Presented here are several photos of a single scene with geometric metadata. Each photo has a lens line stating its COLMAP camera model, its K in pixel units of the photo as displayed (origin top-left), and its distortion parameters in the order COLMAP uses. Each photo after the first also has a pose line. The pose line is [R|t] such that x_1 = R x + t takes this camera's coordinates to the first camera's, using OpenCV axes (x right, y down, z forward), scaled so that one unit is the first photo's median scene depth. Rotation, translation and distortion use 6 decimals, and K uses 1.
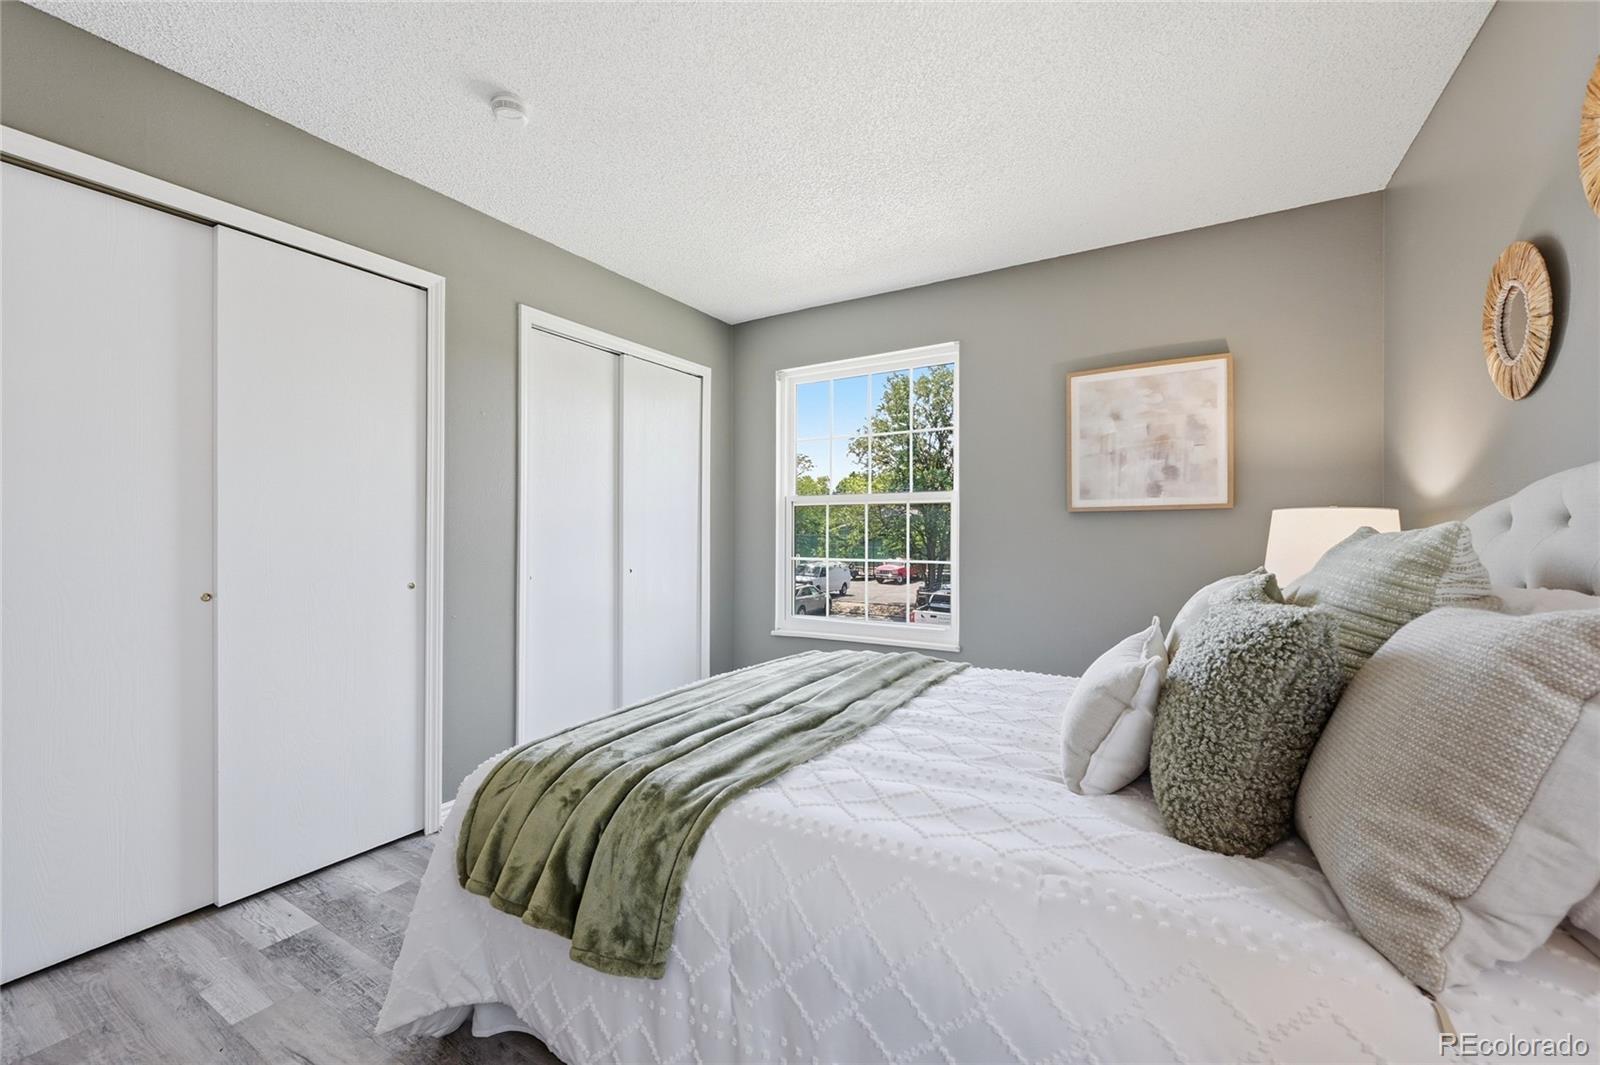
lens RADIAL K [[619.3, 0, 804.6], [0, 619.3, 532.7], [0, 0, 1]] dist [0.001363, 0.000015]
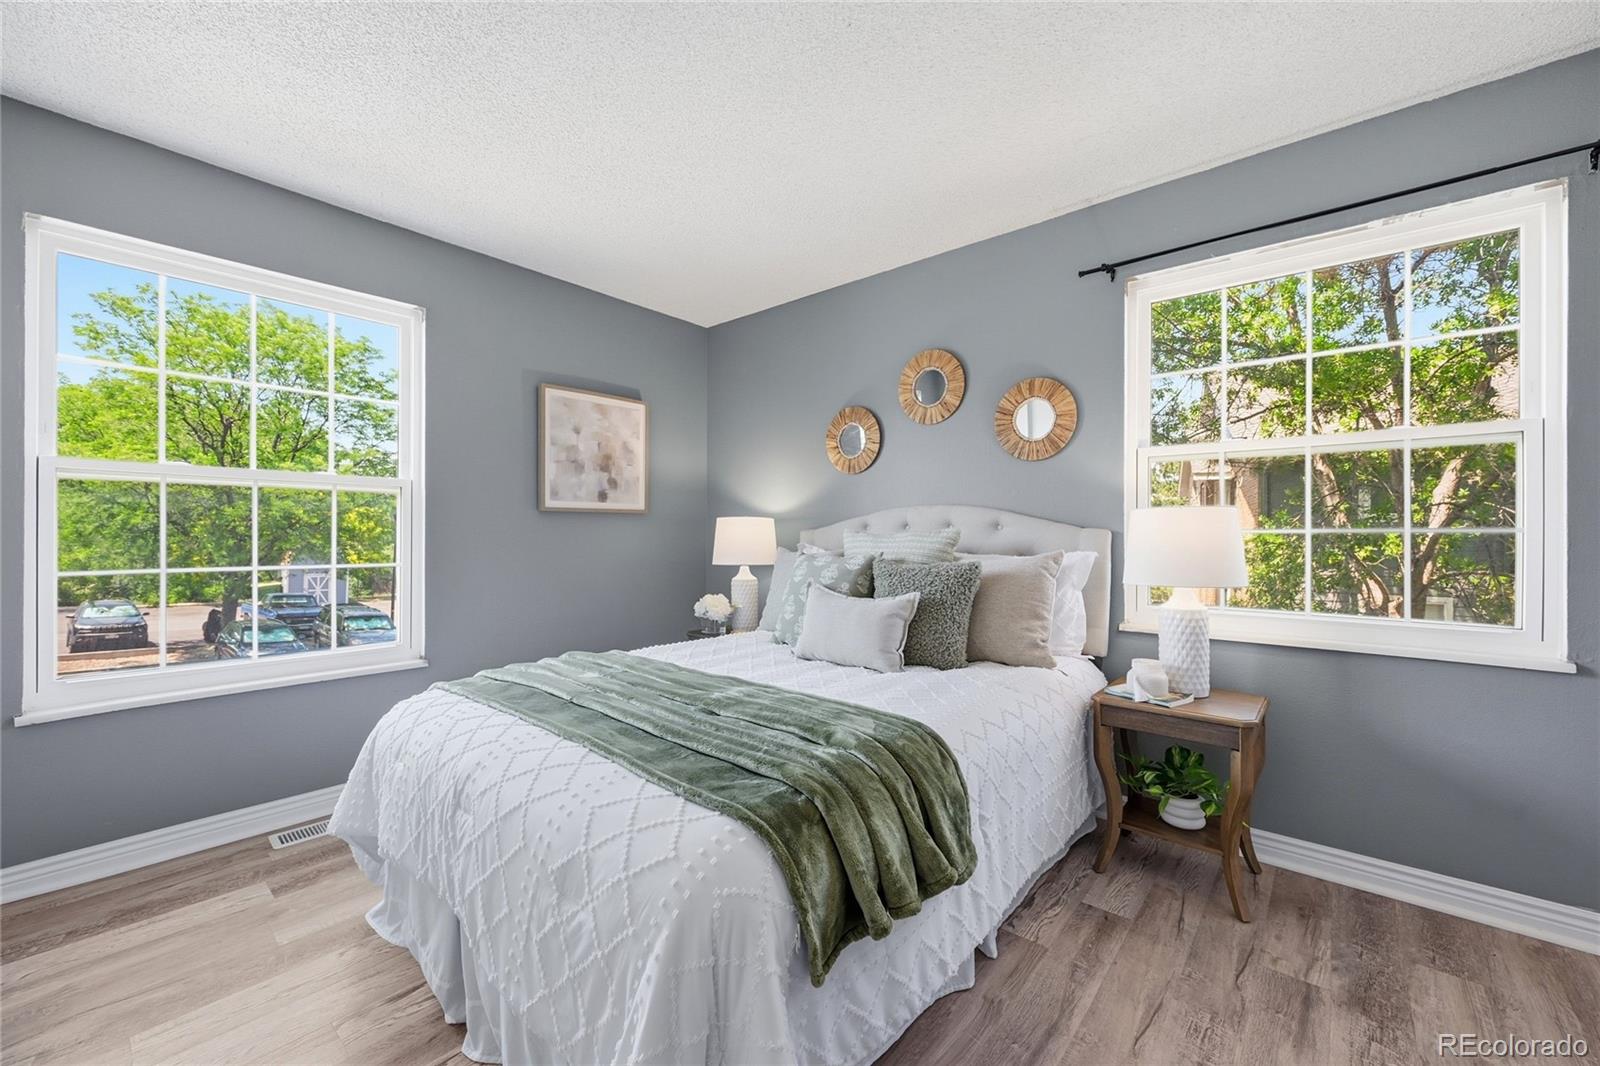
lens RADIAL K [[619.3, 0, 801.0], [0, 619.3, 536.1], [0, 0, 1]] dist [0.001363, 0.000015]
pose [[0.183812, -0.004738, 0.982950, -0.585875], [-0.010965, 0.999916, 0.006870, -0.001549], [-0.982900, -0.012041, 0.183745, 0.375085]]
